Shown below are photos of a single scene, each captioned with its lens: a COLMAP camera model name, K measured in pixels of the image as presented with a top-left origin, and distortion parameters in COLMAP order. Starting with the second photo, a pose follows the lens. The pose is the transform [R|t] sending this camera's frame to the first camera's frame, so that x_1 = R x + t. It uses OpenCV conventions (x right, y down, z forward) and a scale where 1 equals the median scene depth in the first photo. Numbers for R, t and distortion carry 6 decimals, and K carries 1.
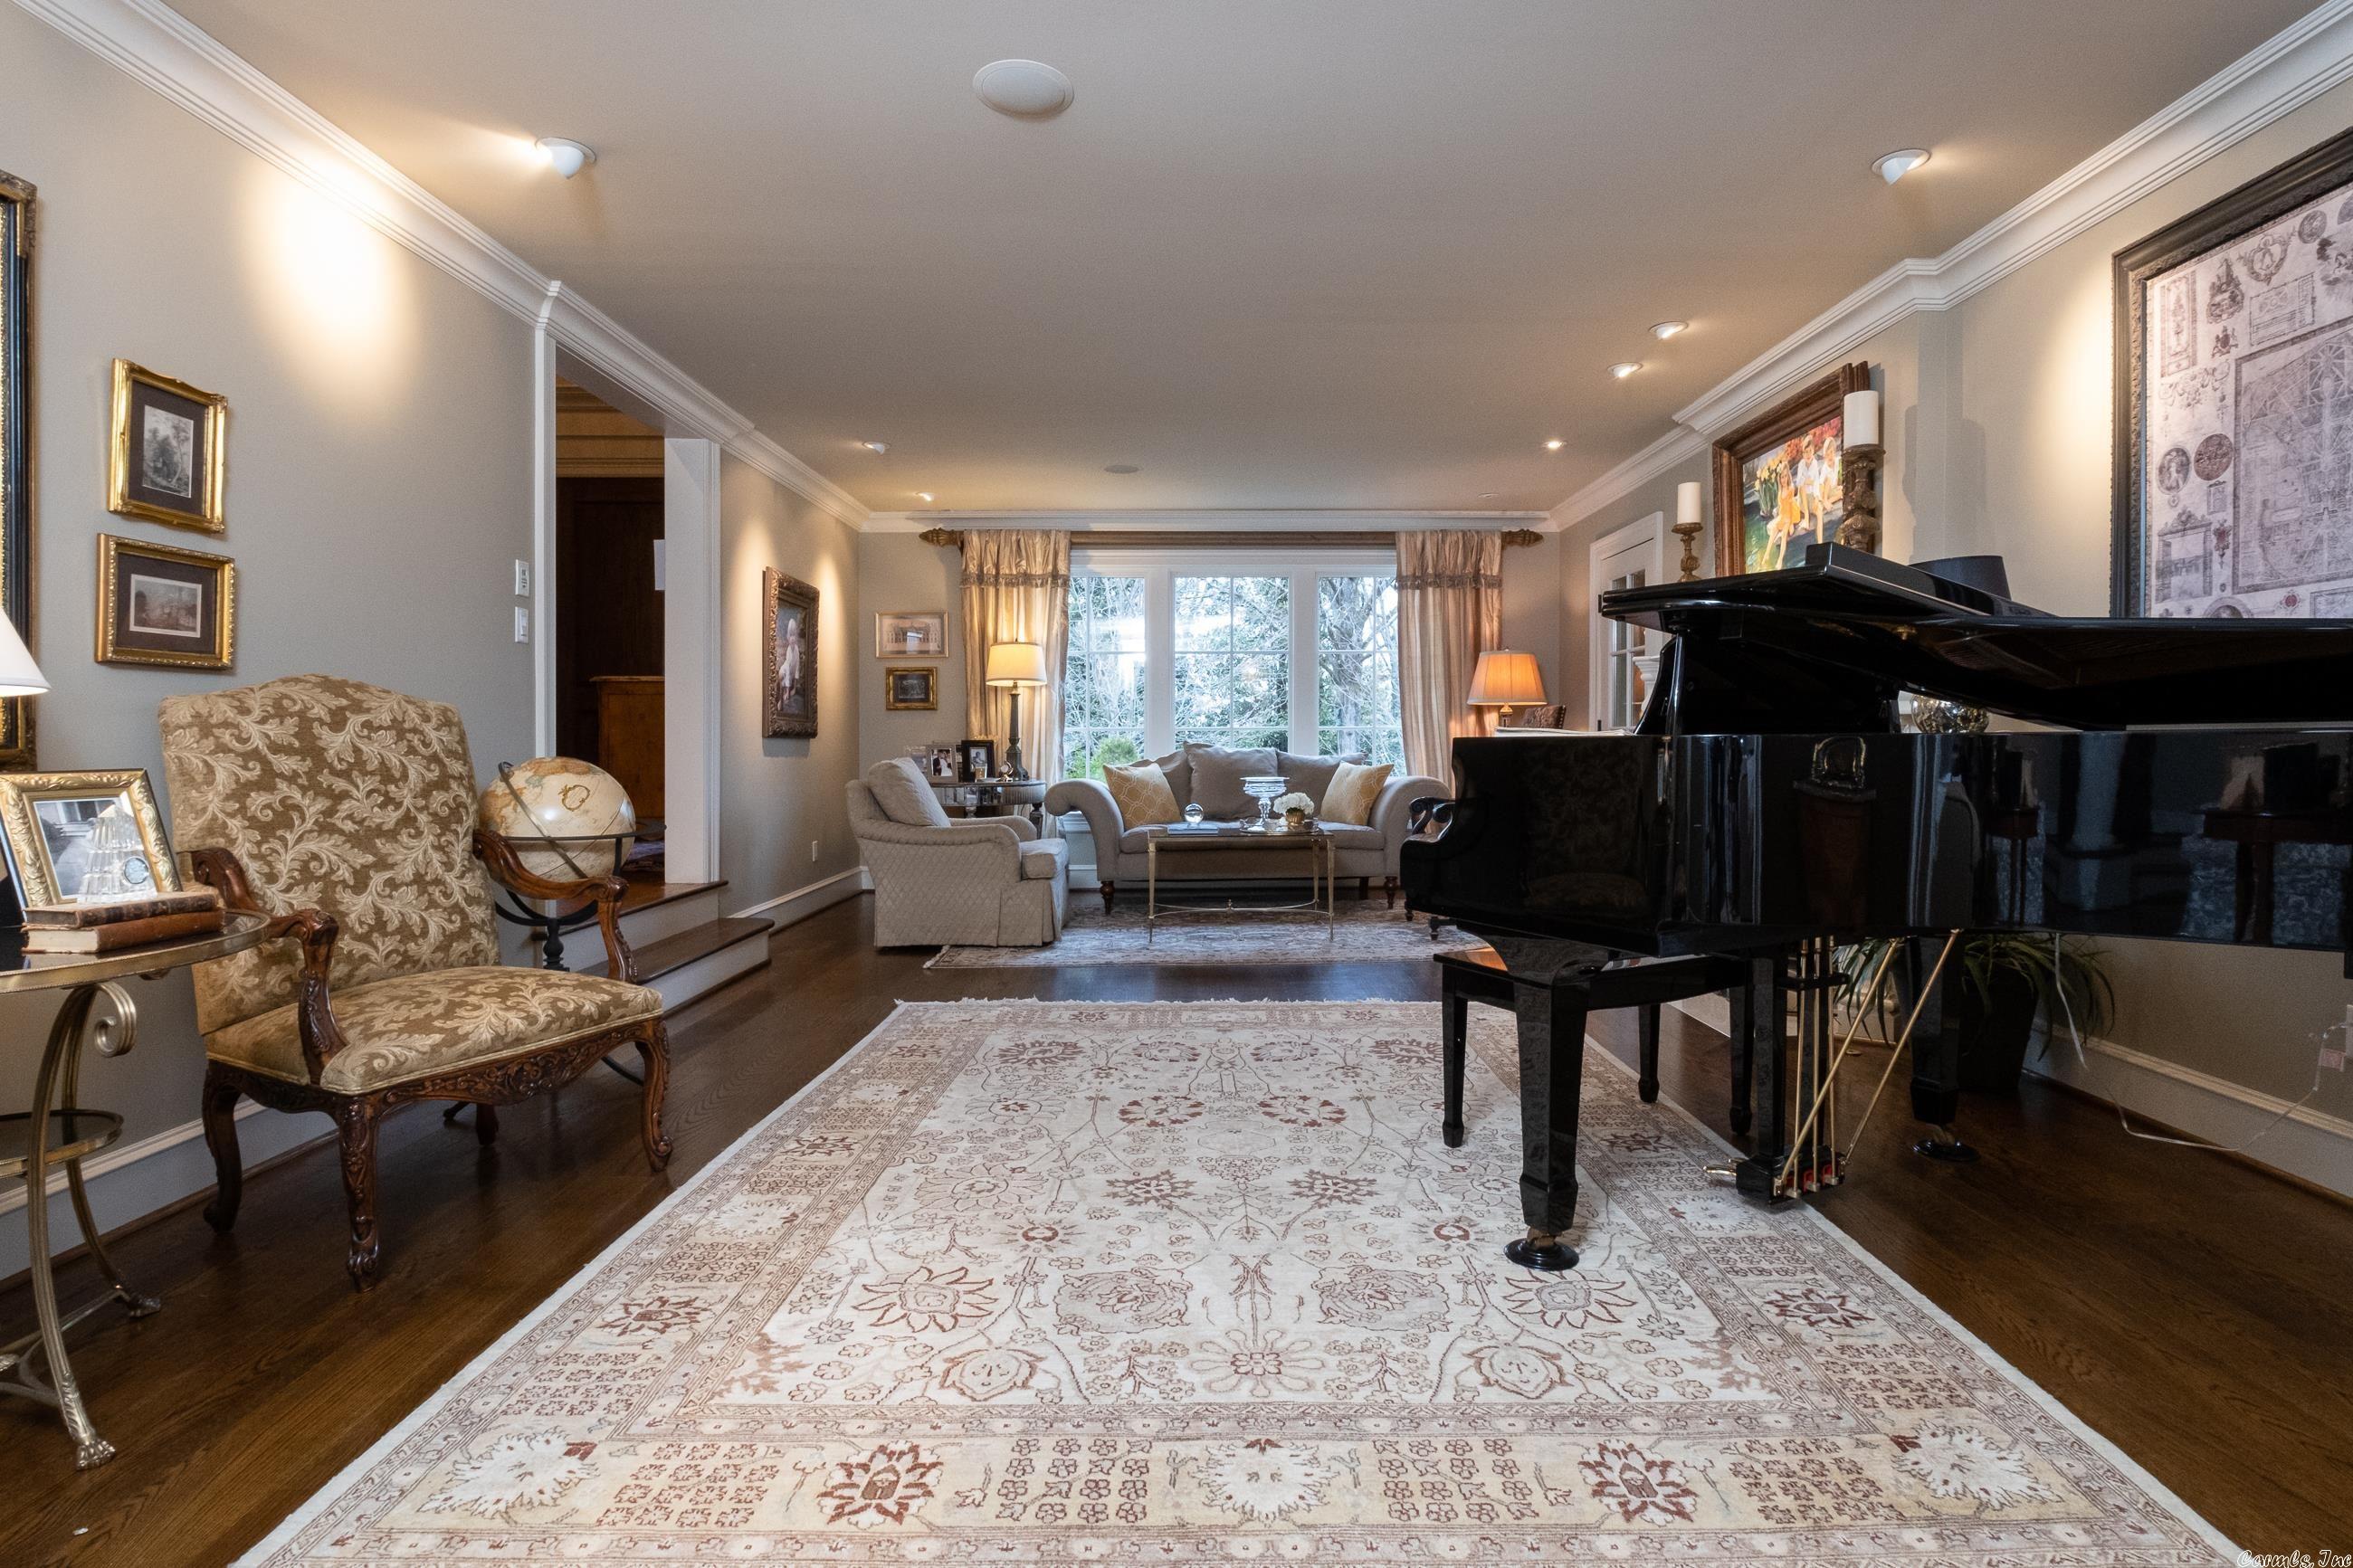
lens RADIAL K [[1148.0, 0, 1179.0], [0, 1148.0, 731.3], [0, 0, 1]] dist [-0.001408, -0.000154]
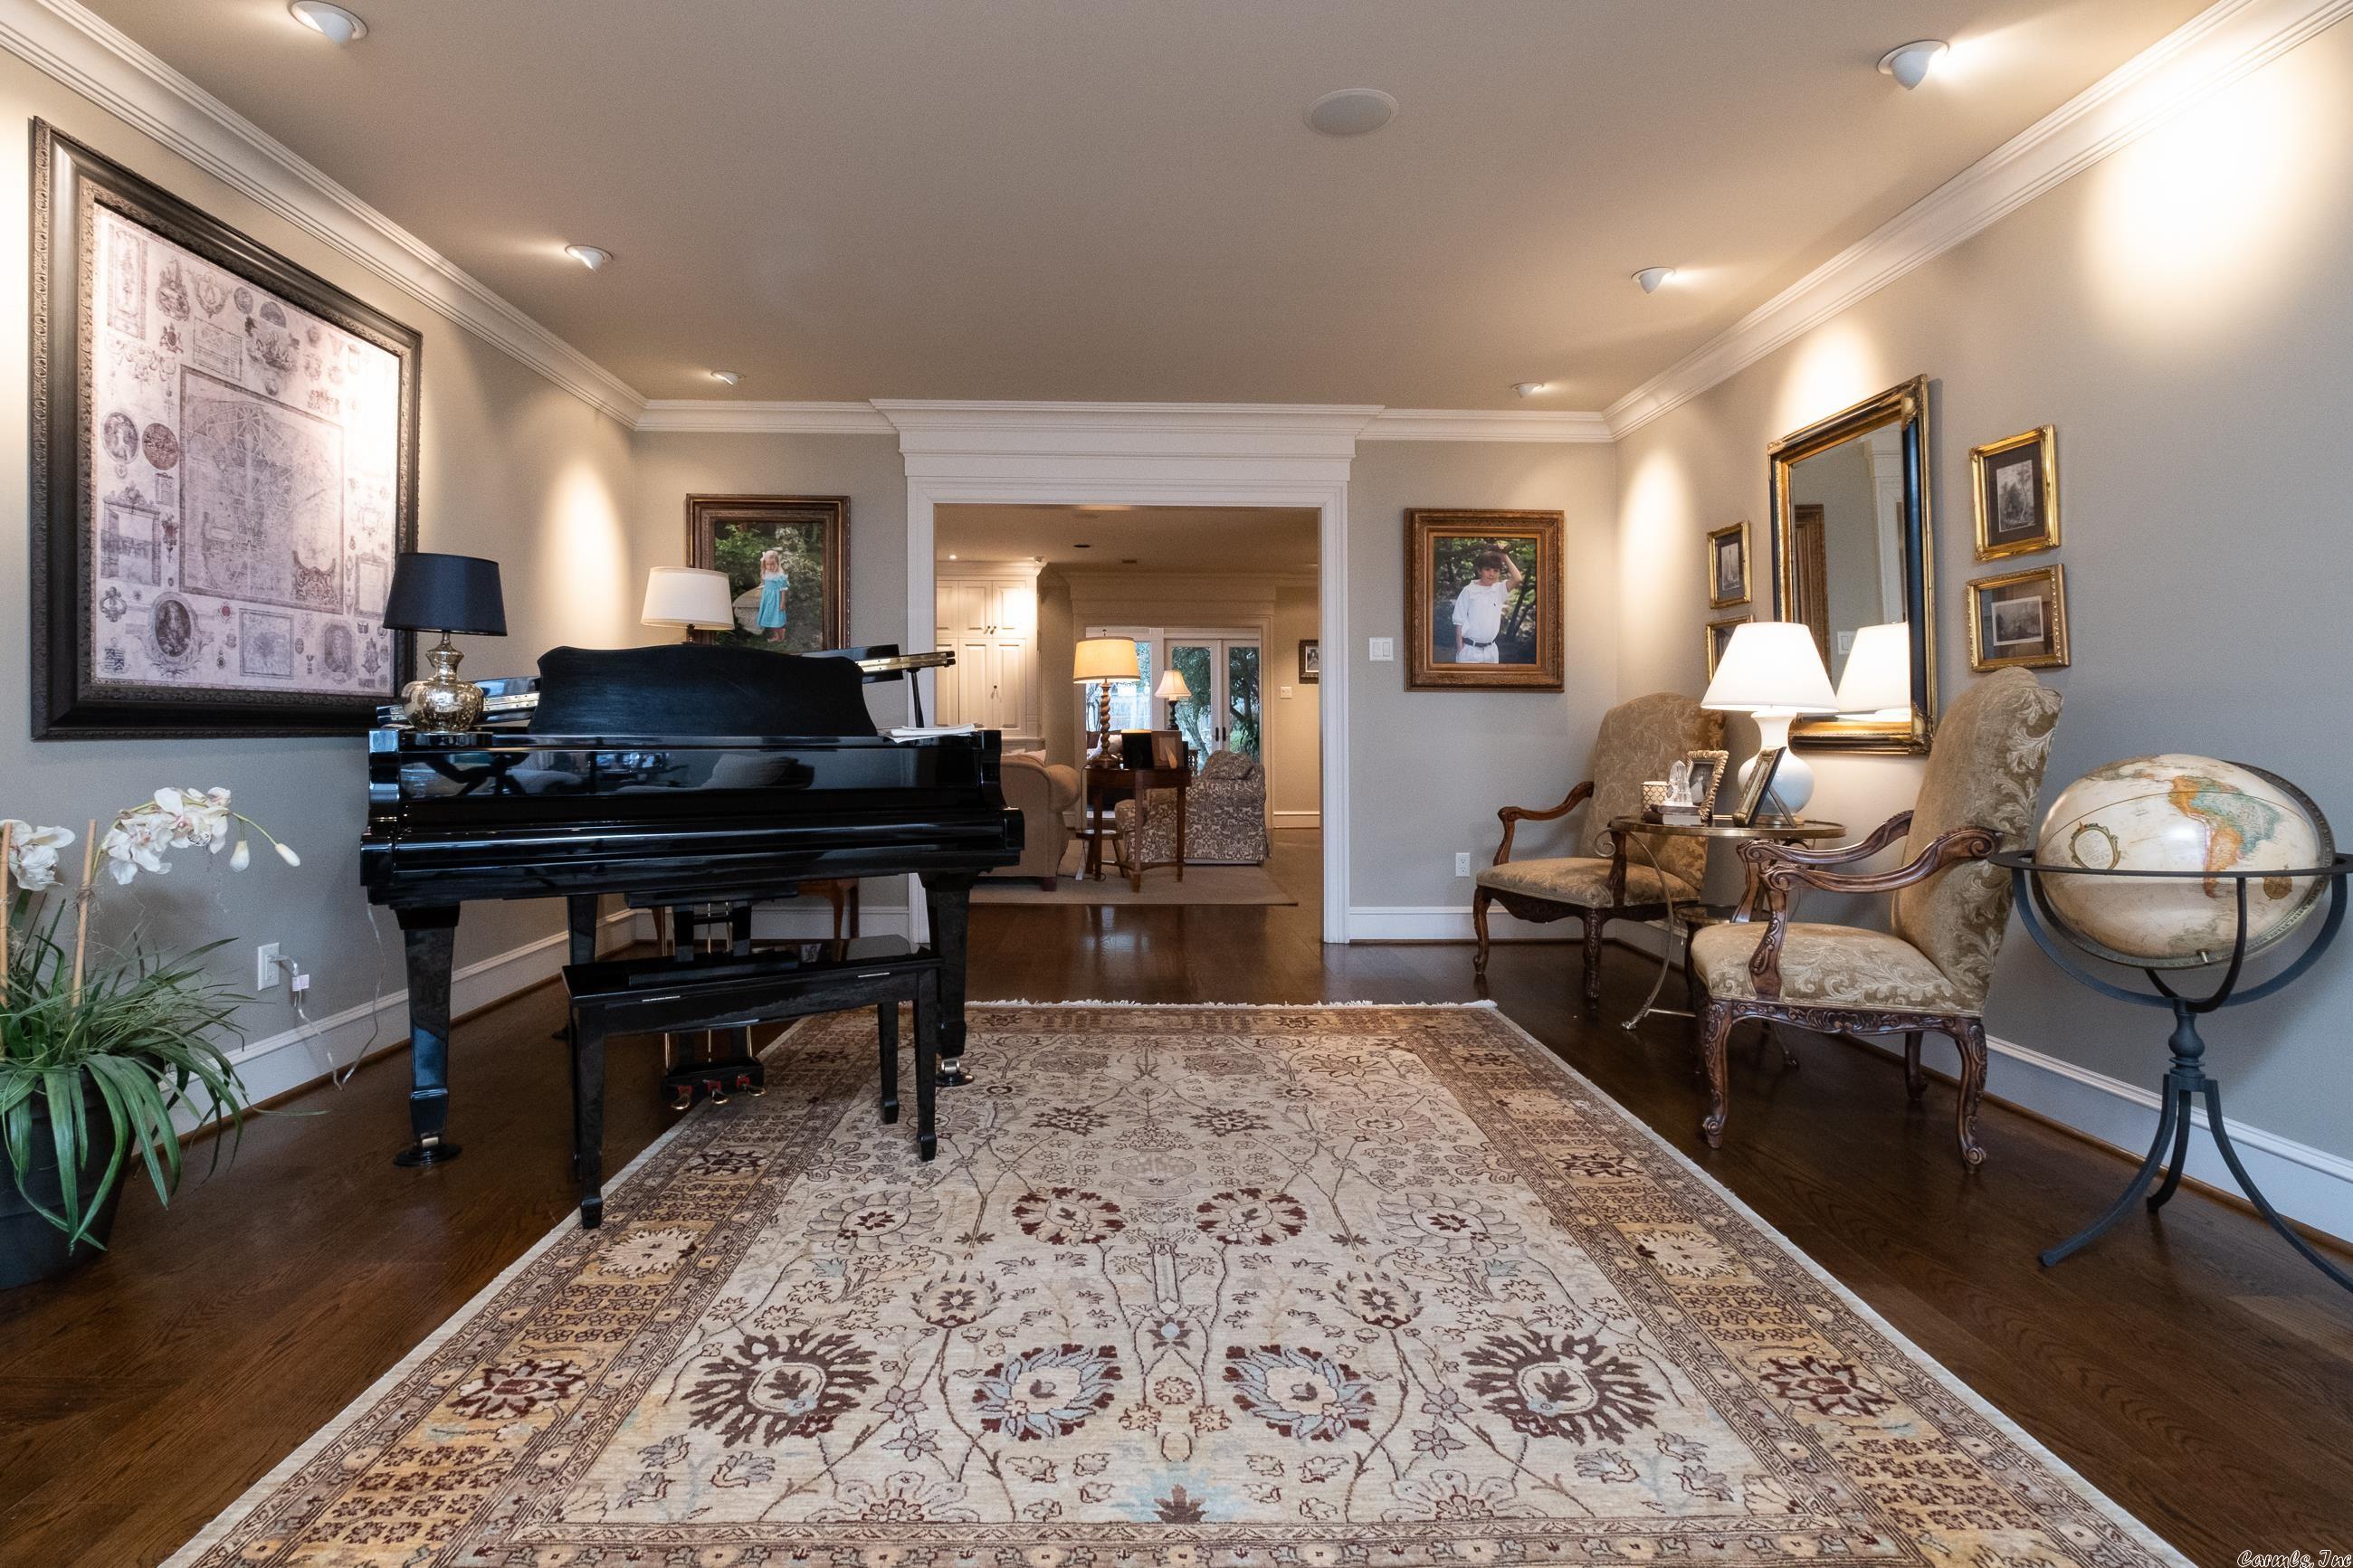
lens RADIAL K [[1148.0, 0, 1179.0], [0, 1148.0, 731.3], [0, 0, 1]] dist [-0.001408, -0.000154]
pose [[-0.997927, 0.002716, -0.064293, 0.091841], [0.003180, 0.999970, -0.007117, 0.014767], [0.064272, -0.007307, -0.997906, 1.996995]]
